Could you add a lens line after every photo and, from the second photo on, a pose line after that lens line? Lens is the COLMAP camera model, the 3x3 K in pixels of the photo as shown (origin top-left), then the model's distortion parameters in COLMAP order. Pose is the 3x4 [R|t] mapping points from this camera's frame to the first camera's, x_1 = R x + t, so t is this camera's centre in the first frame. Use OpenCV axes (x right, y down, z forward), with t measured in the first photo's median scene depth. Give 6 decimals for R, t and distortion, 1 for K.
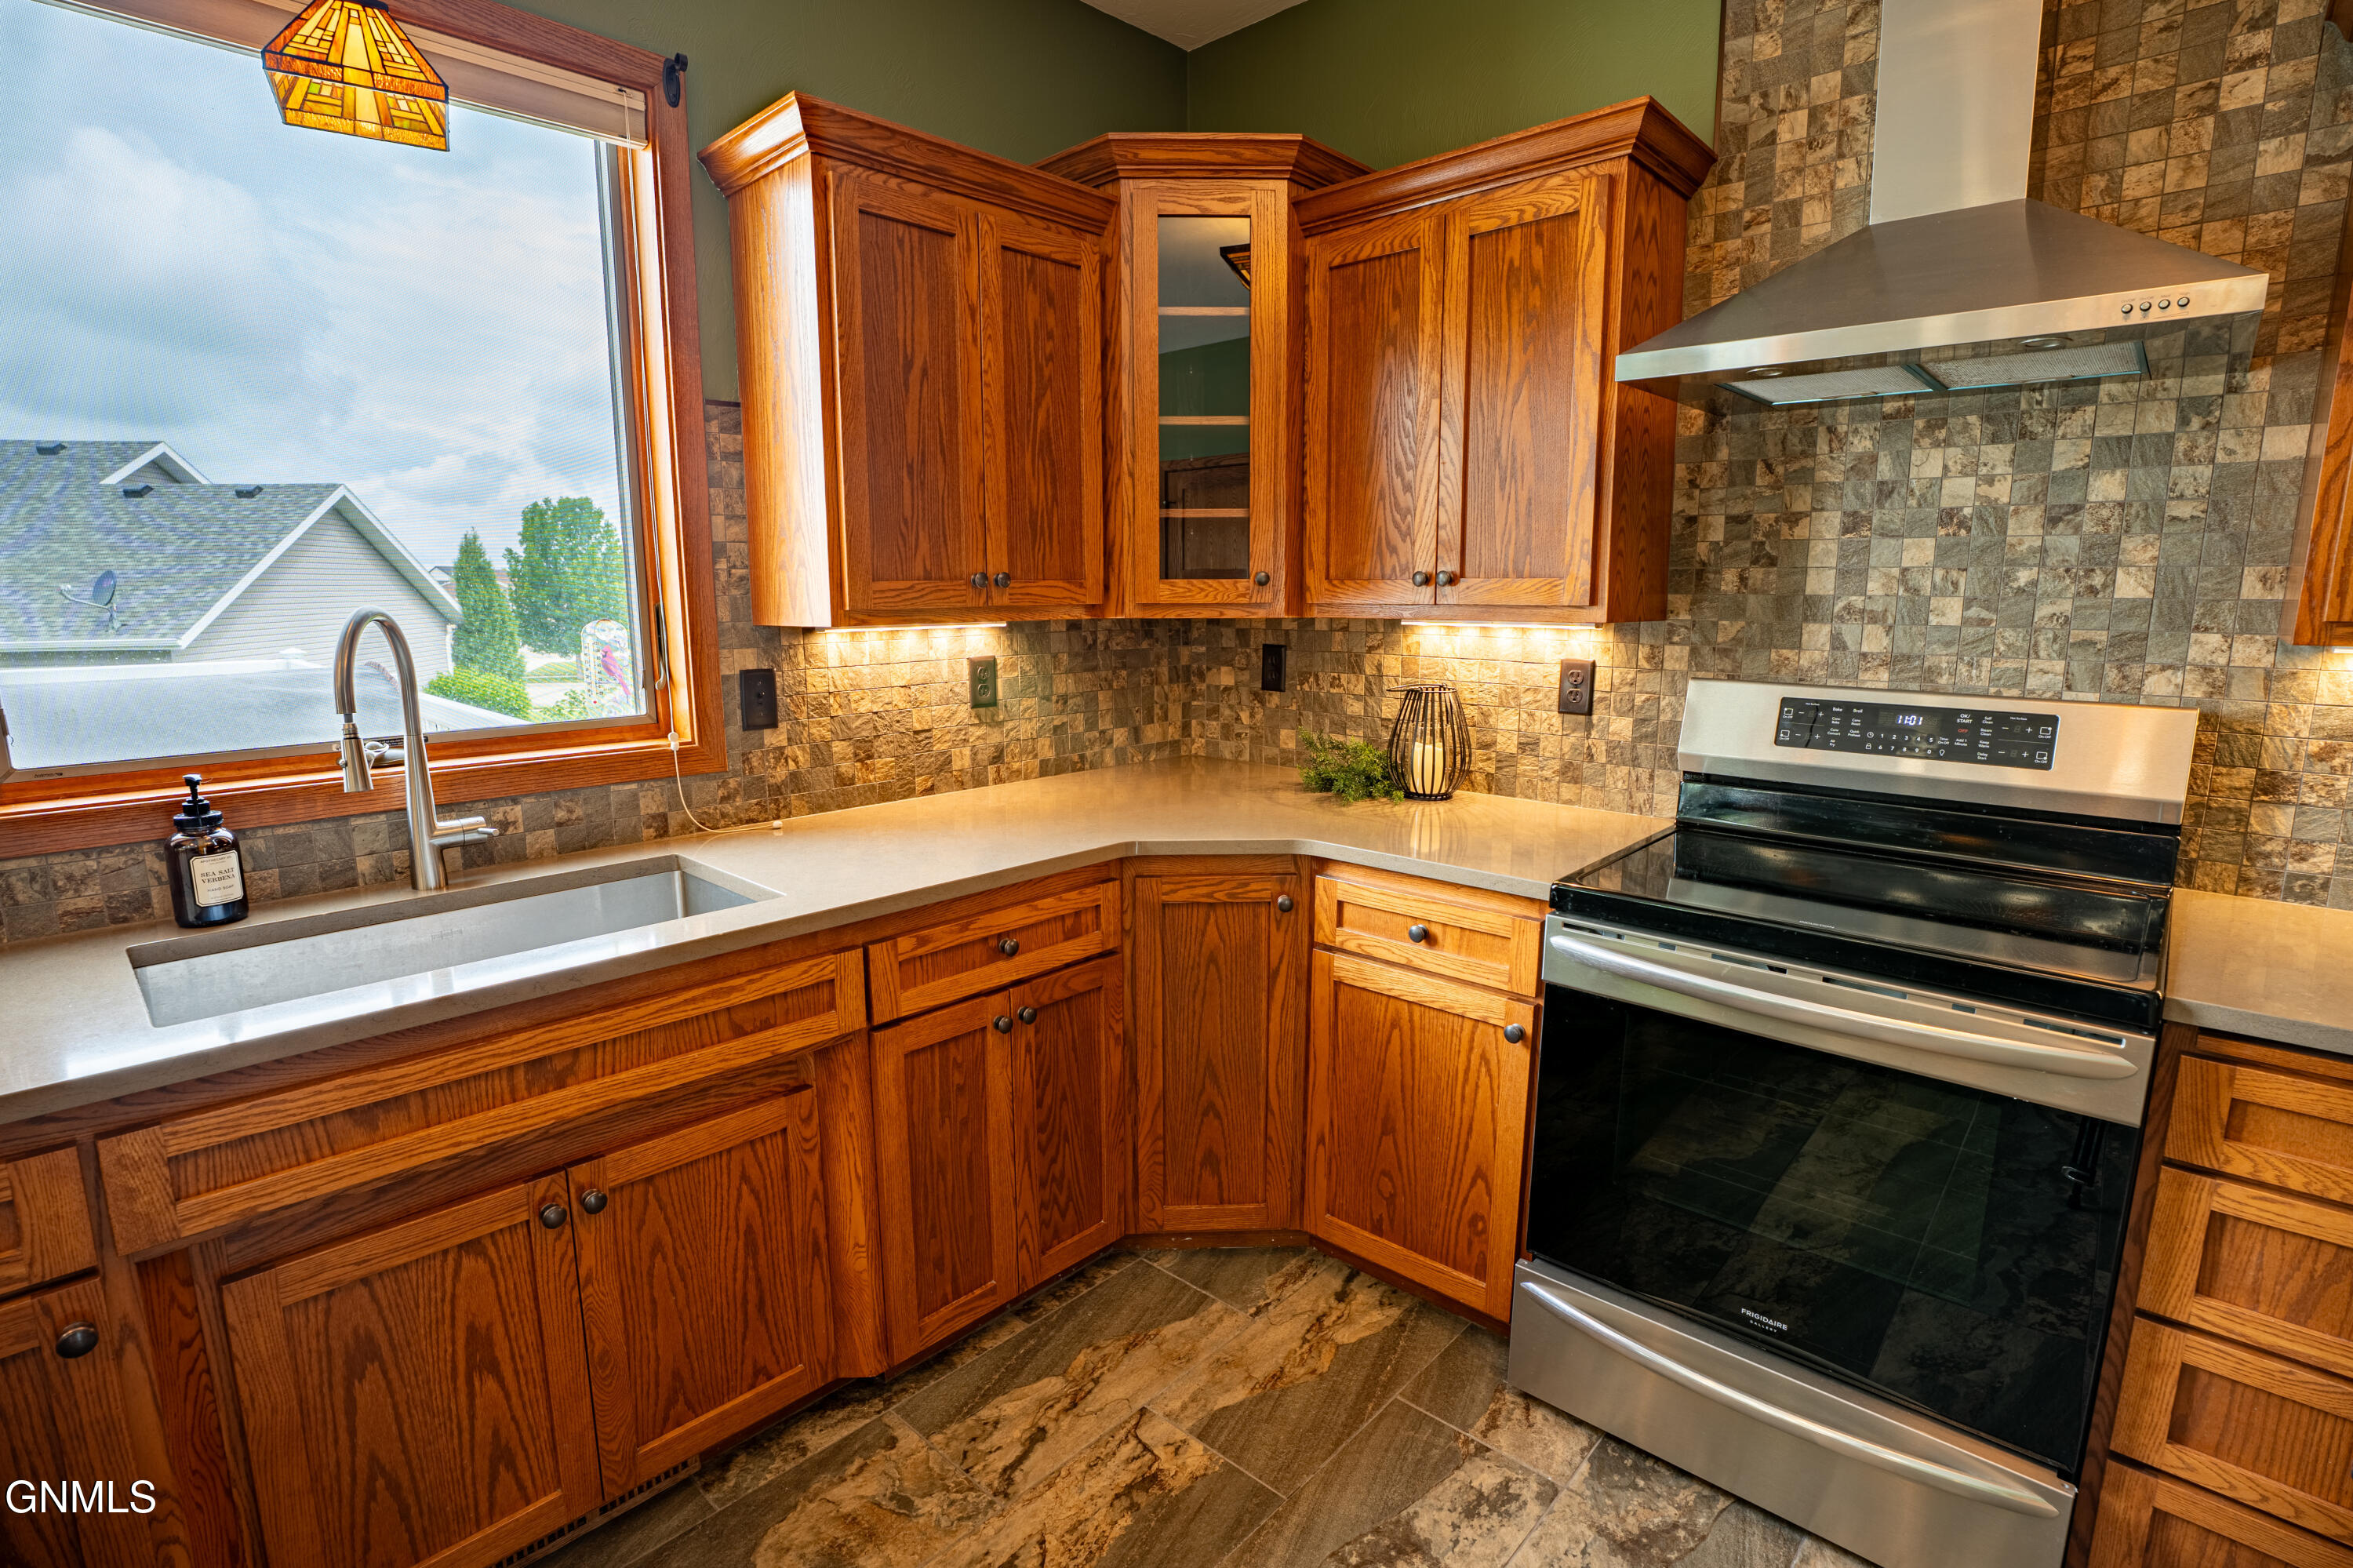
lens RADIAL K [[1135.0, 0, 1176.5], [0, 1135.0, 784.0], [0, 0, 1]] dist [-0.060942, 0.022336]
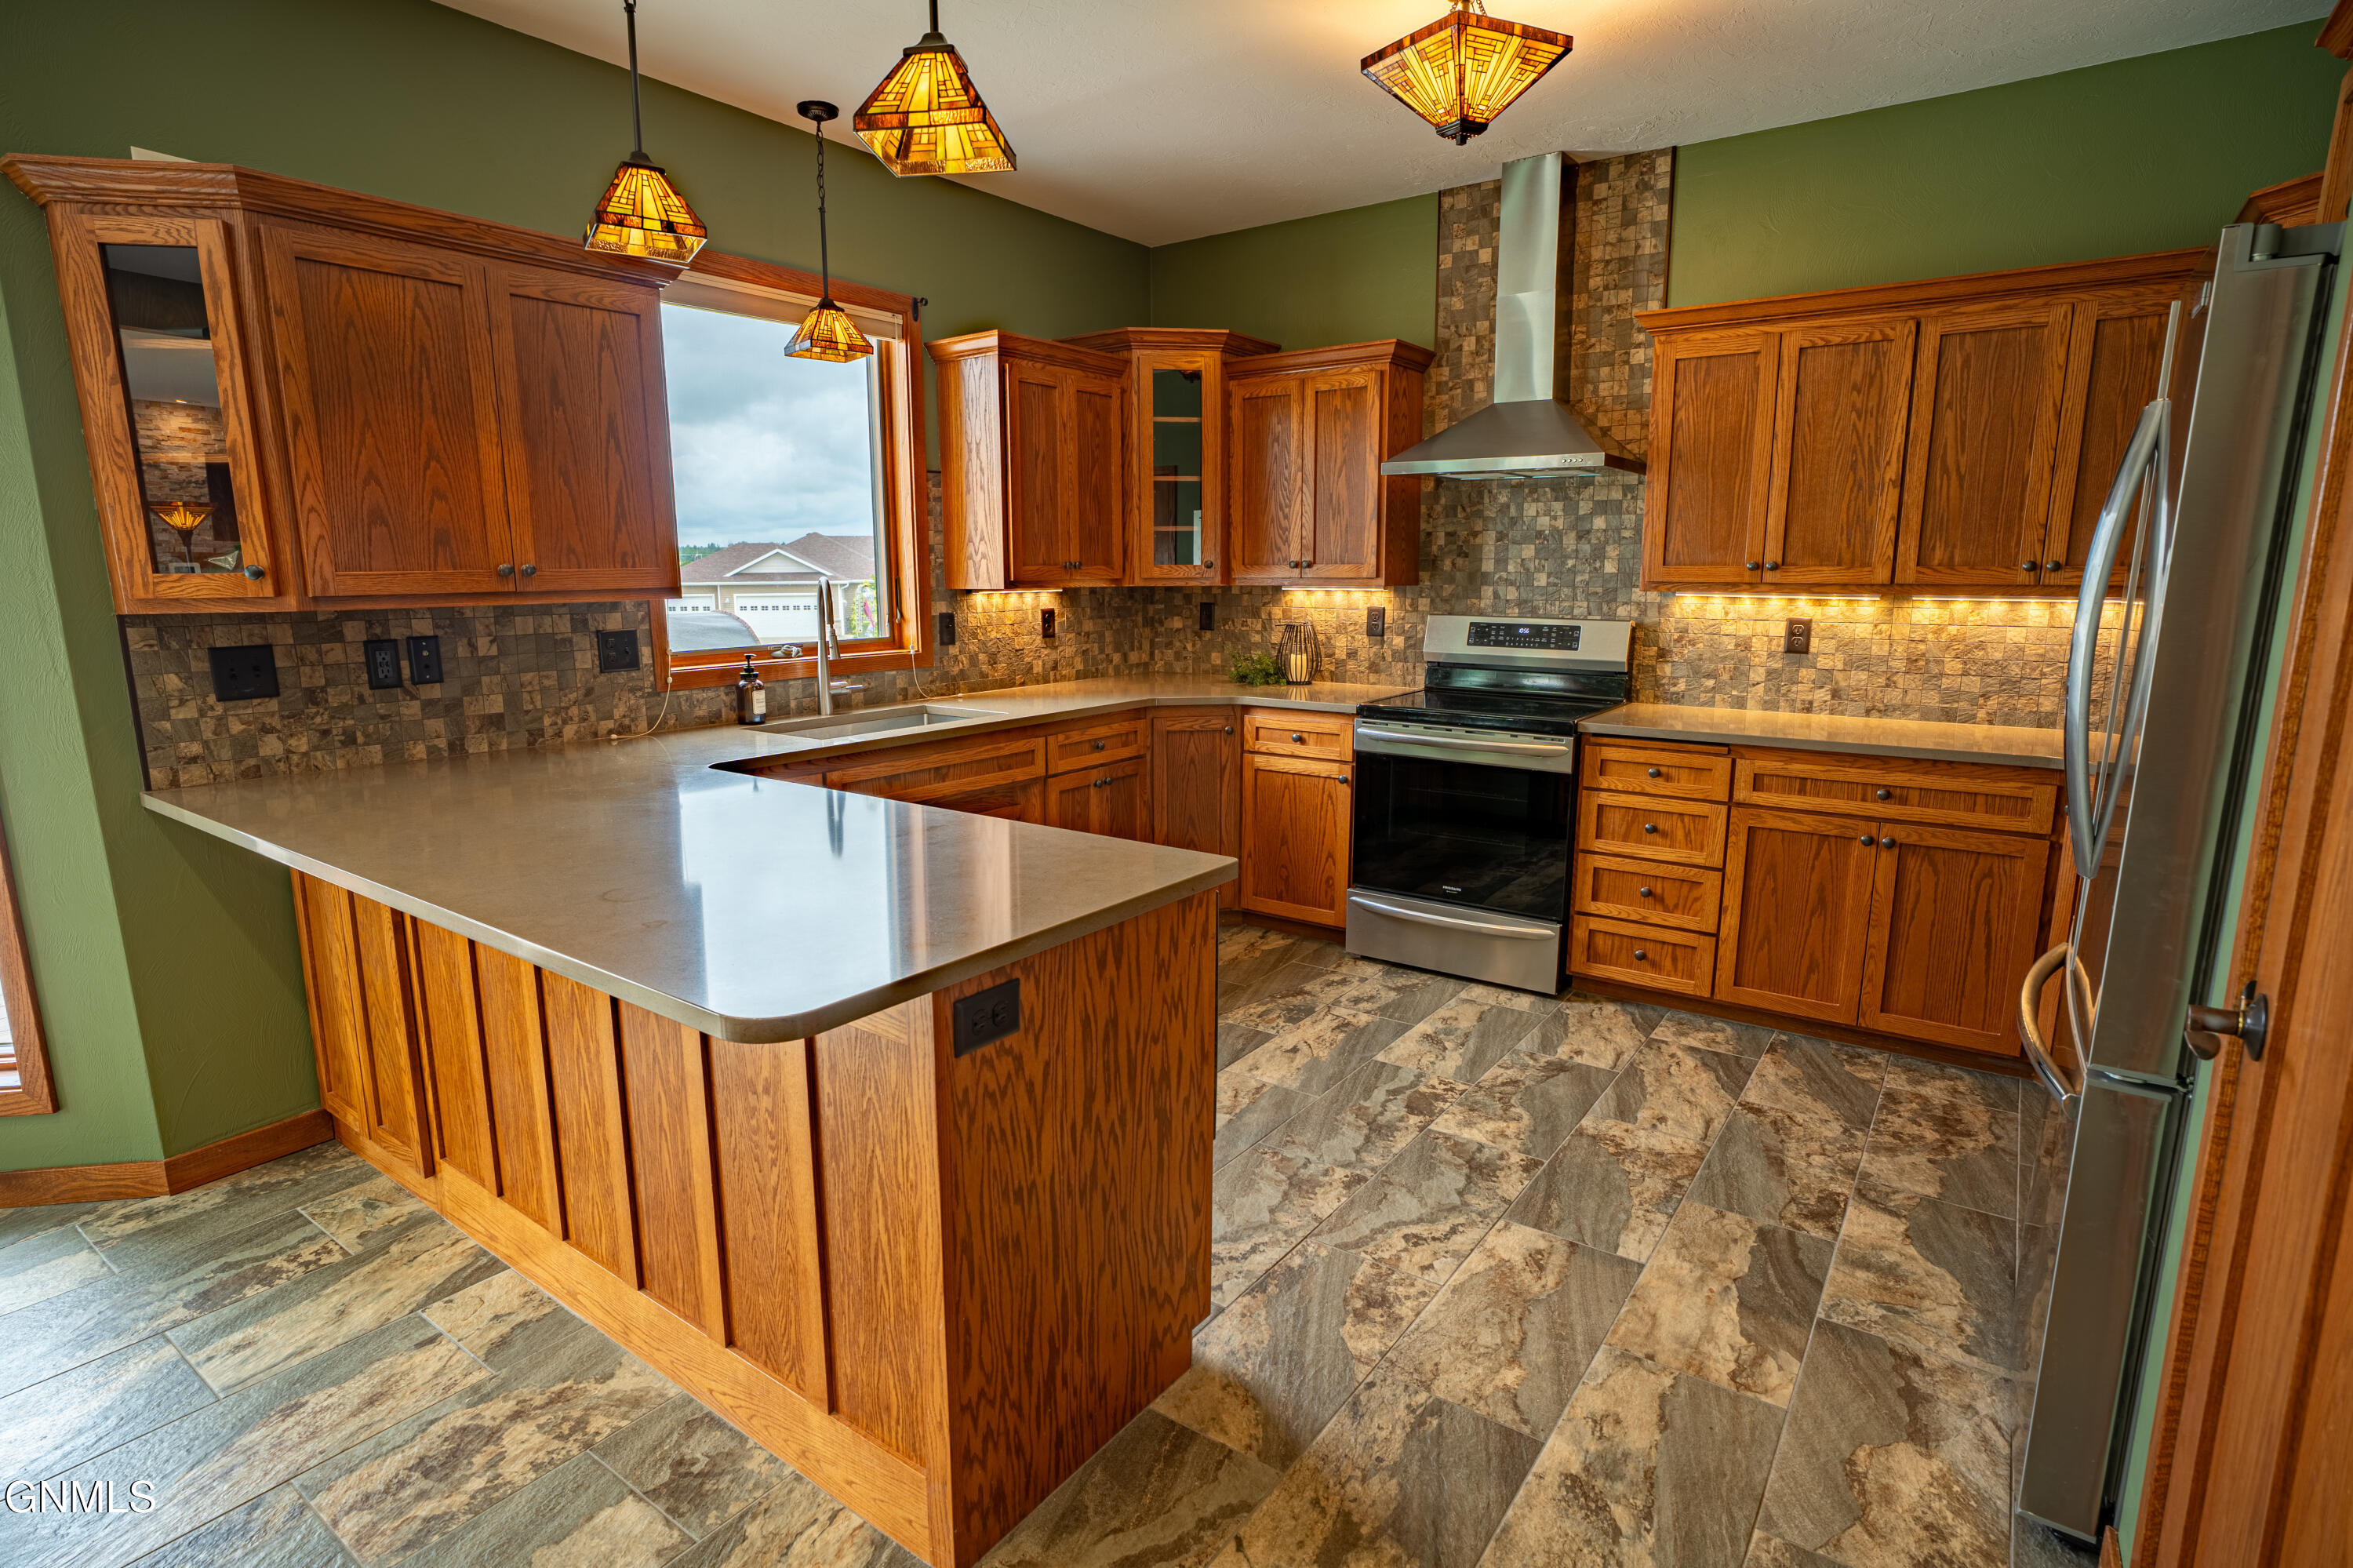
lens RADIAL K [[1193.5, 0, 1174.8], [0, 1193.5, 788.1], [0, 0, 1]] dist [-0.065104, 0.046509]
pose [[0.992245, -0.022865, 0.122175, -0.270775], [0.021493, 0.999690, 0.012534, 0.190549], [-0.122424, -0.009811, 0.992429, -1.113756]]
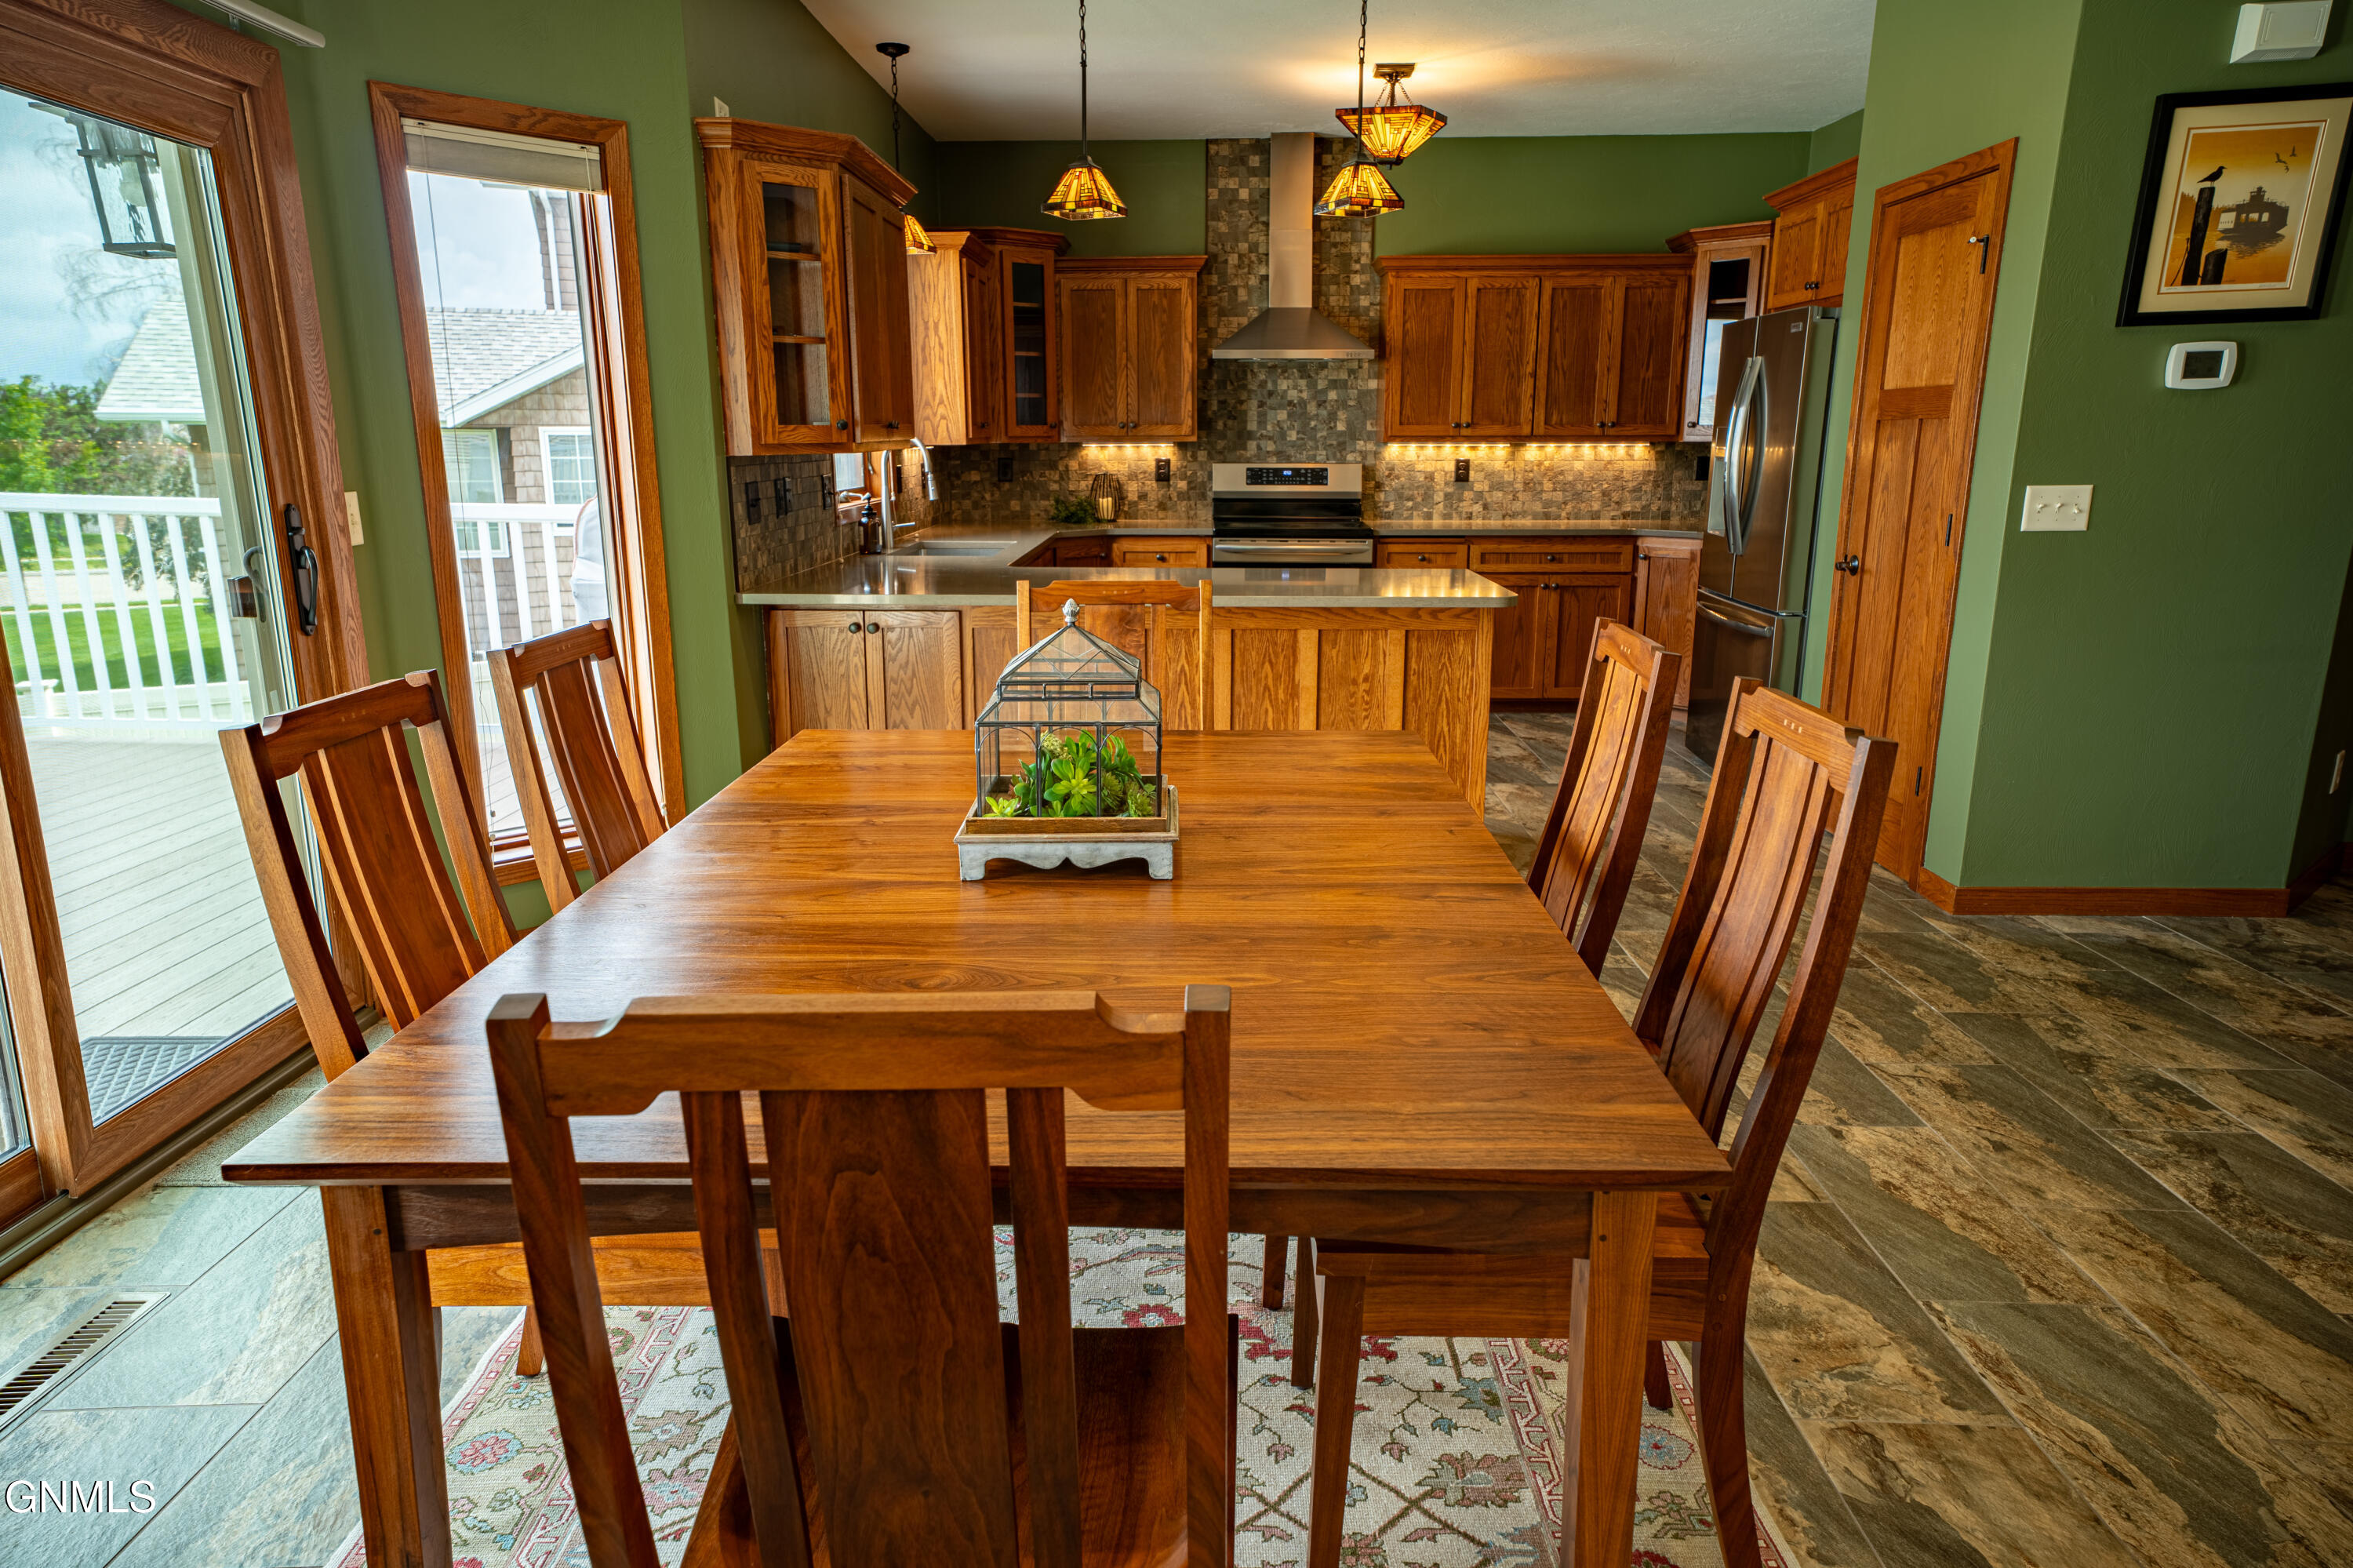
lens RADIAL K [[1510.1, 0, 1176.5], [0, 1510.1, 784.0], [0, 0, 1]] dist [-0.013690, 0.092821]
pose [[0.744649, -0.151436, 0.650050, -2.193561], [0.113773, 0.988467, 0.099945, 0.311497], [-0.657688, -0.000466, 0.753291, -1.753418]]
